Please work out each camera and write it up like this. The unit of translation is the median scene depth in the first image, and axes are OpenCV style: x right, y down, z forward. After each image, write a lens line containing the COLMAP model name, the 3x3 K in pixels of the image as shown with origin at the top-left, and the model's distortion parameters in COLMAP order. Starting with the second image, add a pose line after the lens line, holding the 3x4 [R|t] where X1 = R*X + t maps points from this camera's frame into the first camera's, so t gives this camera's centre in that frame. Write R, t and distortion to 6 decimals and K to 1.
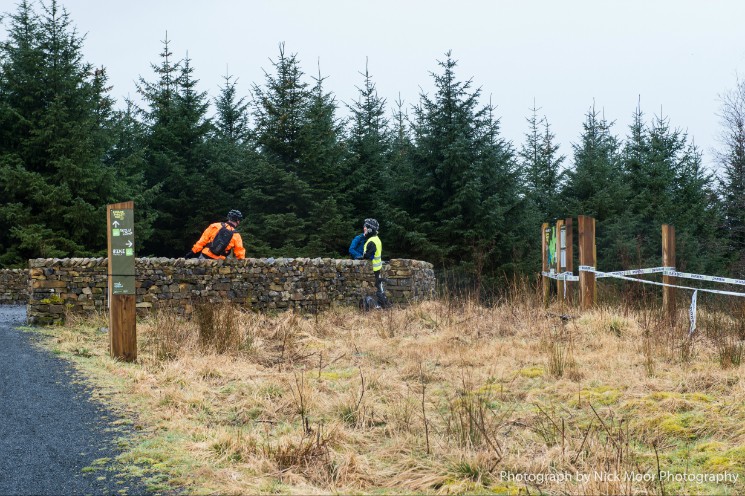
lens RADIAL K [[1465.8, 0, 372.5], [0, 1465.8, 248.0], [0, 0, 1]] dist [-0.009799, -0.324165]
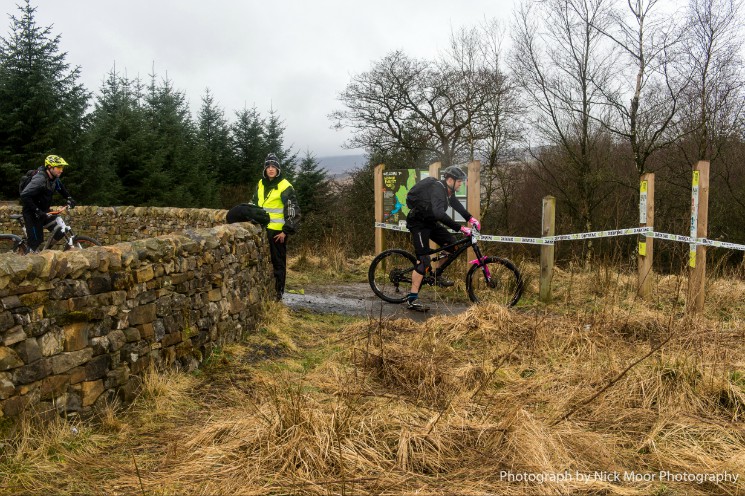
lens RADIAL K [[773.2, 0, 372.5], [0, 773.2, 248.0], [0, 0, 1]] dist [-0.004552, -0.012035]
pose [[0.812230, -0.038834, 0.582043, -0.081939], [-0.018642, 0.995544, 0.092437, -0.006010], [-0.583039, -0.085930, 0.807887, 0.369868]]
